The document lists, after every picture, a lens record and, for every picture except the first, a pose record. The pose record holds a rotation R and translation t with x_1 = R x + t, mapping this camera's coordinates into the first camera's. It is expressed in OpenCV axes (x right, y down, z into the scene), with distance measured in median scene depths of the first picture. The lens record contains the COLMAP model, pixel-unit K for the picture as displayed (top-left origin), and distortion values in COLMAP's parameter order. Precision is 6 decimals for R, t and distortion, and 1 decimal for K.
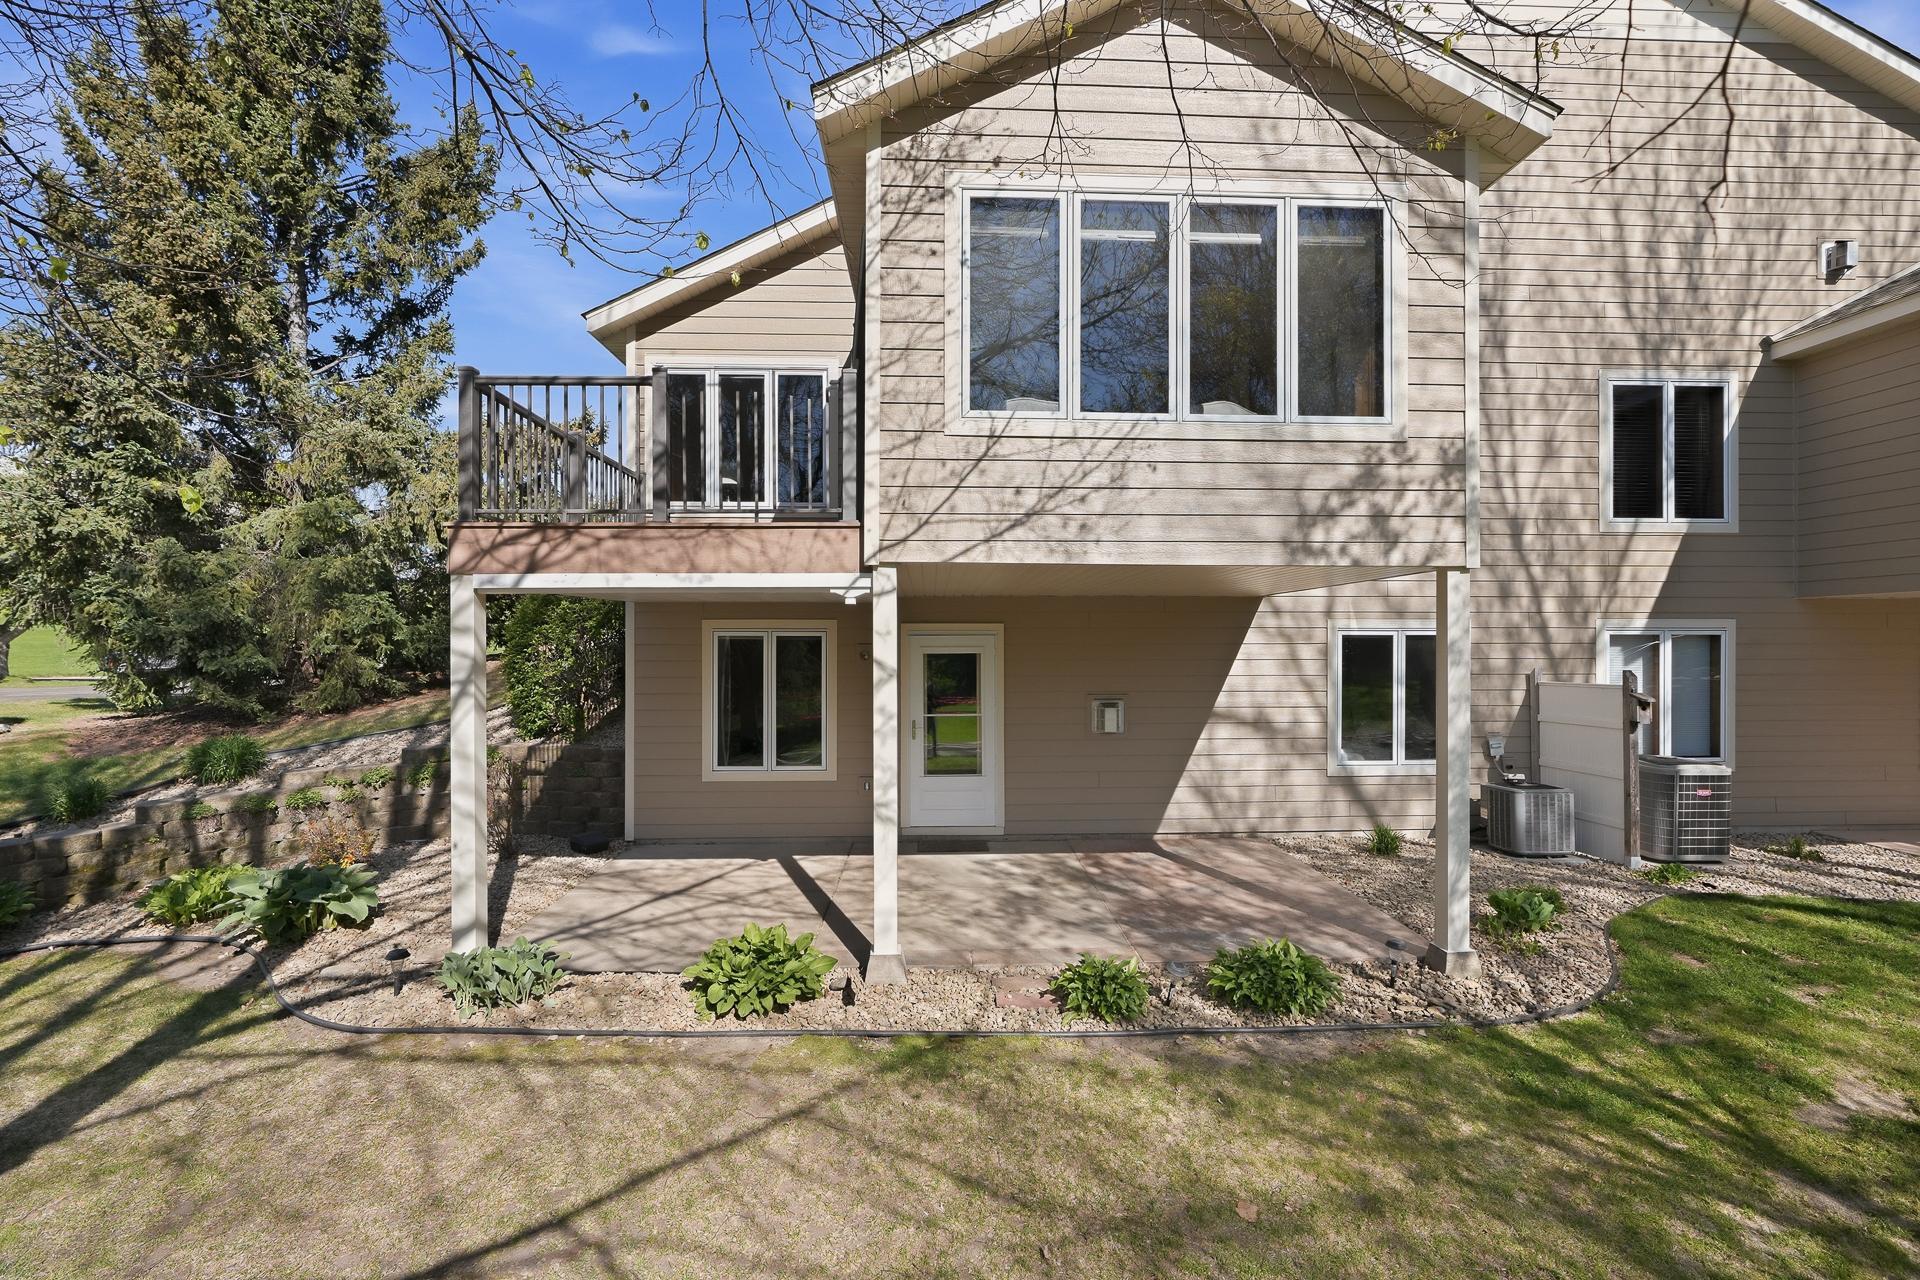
lens RADIAL K [[863.2, 0, 960.0], [0, 863.2, 640.0], [0, 0, 1]] dist [0.000557, 0.000089]
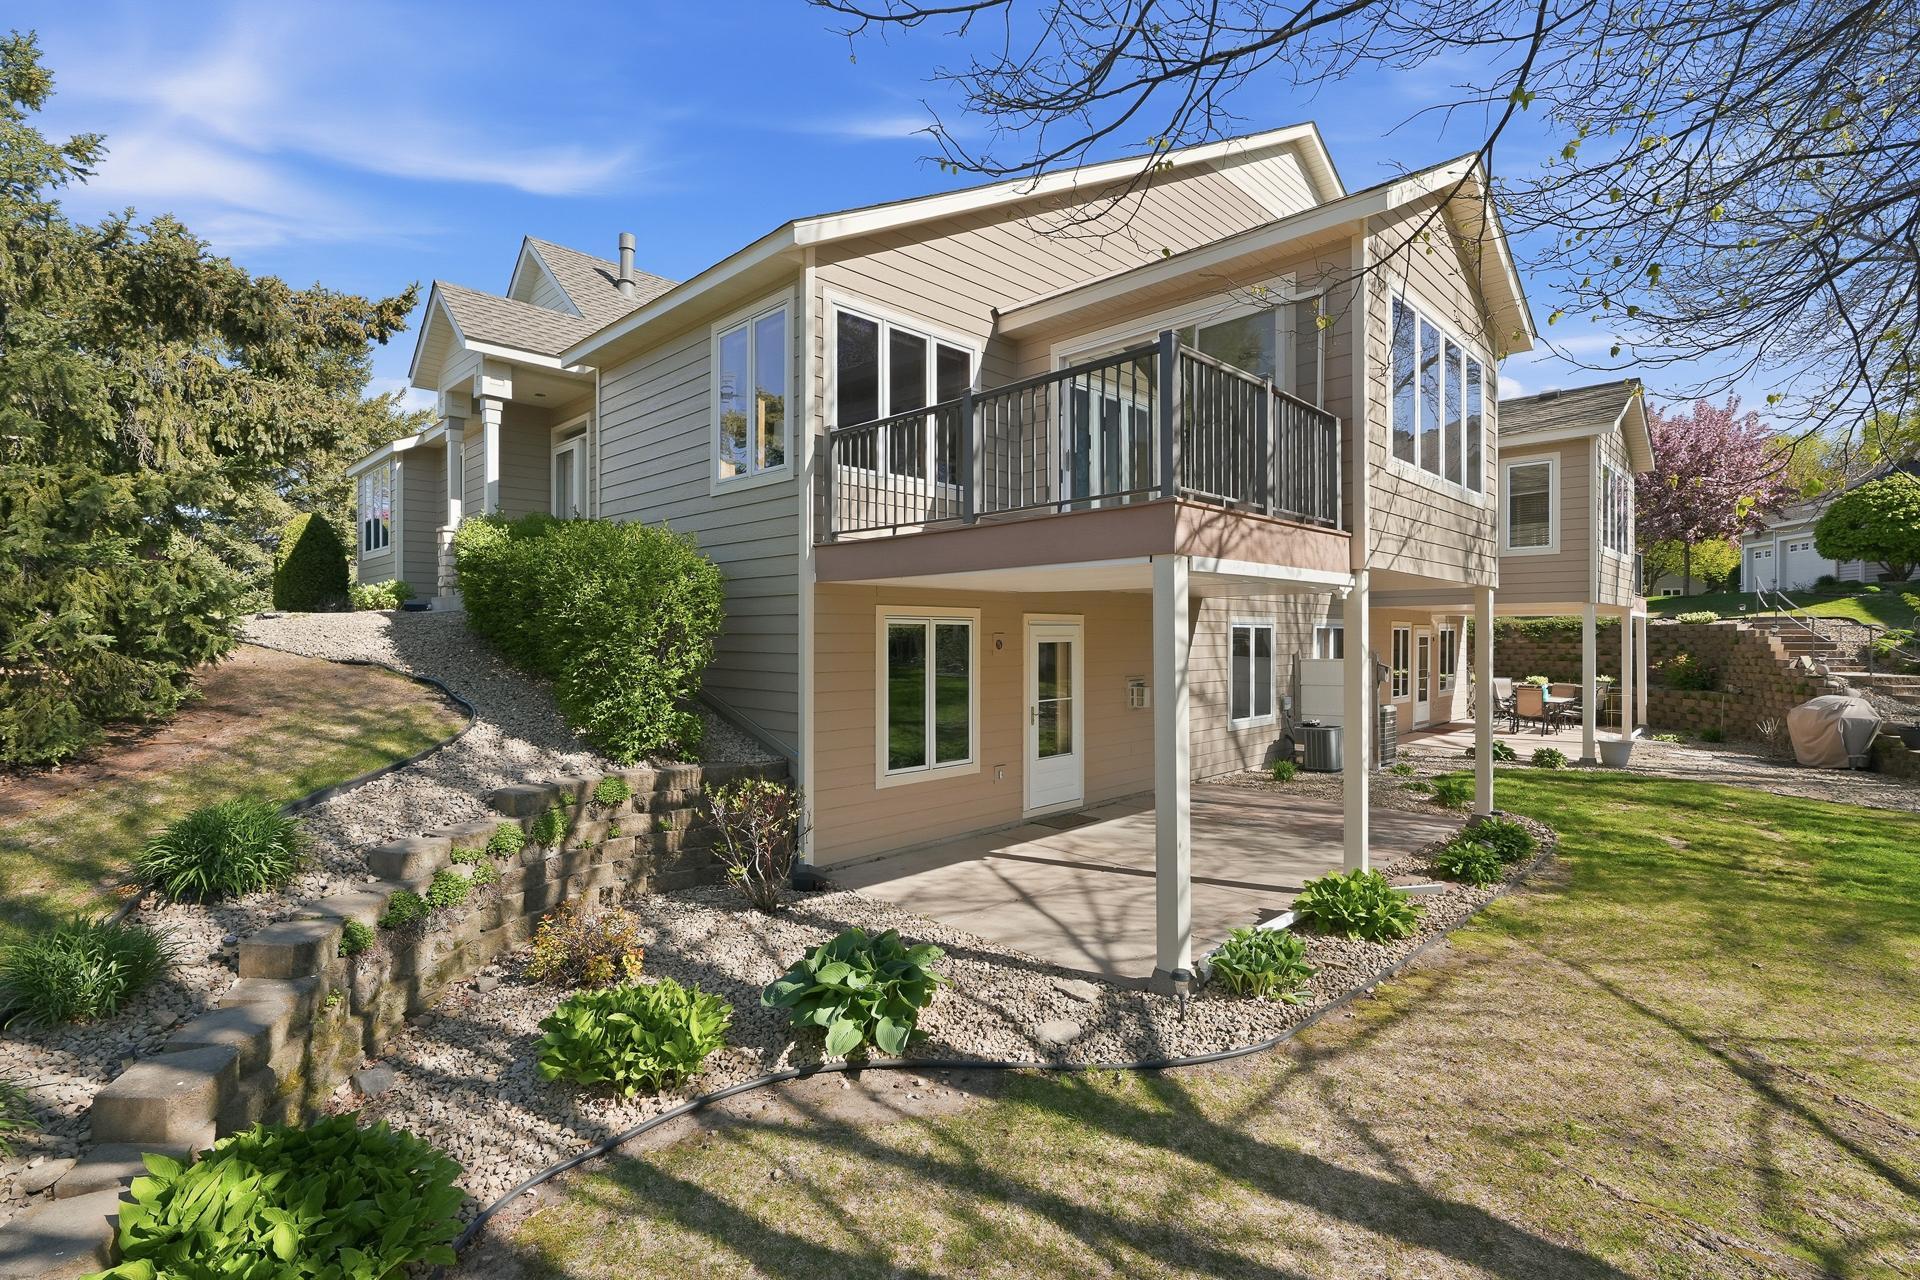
lens RADIAL K [[884.0, 0, 965.4], [0, 884.0, 632.7], [0, 0, 1]] dist [-0.001158, 0.000283]
pose [[0.719490, 0.003305, 0.694495, -0.855383], [-0.002162, 0.999994, -0.002518, 0.006536], [-0.694499, 0.000310, 0.719493, 0.291348]]
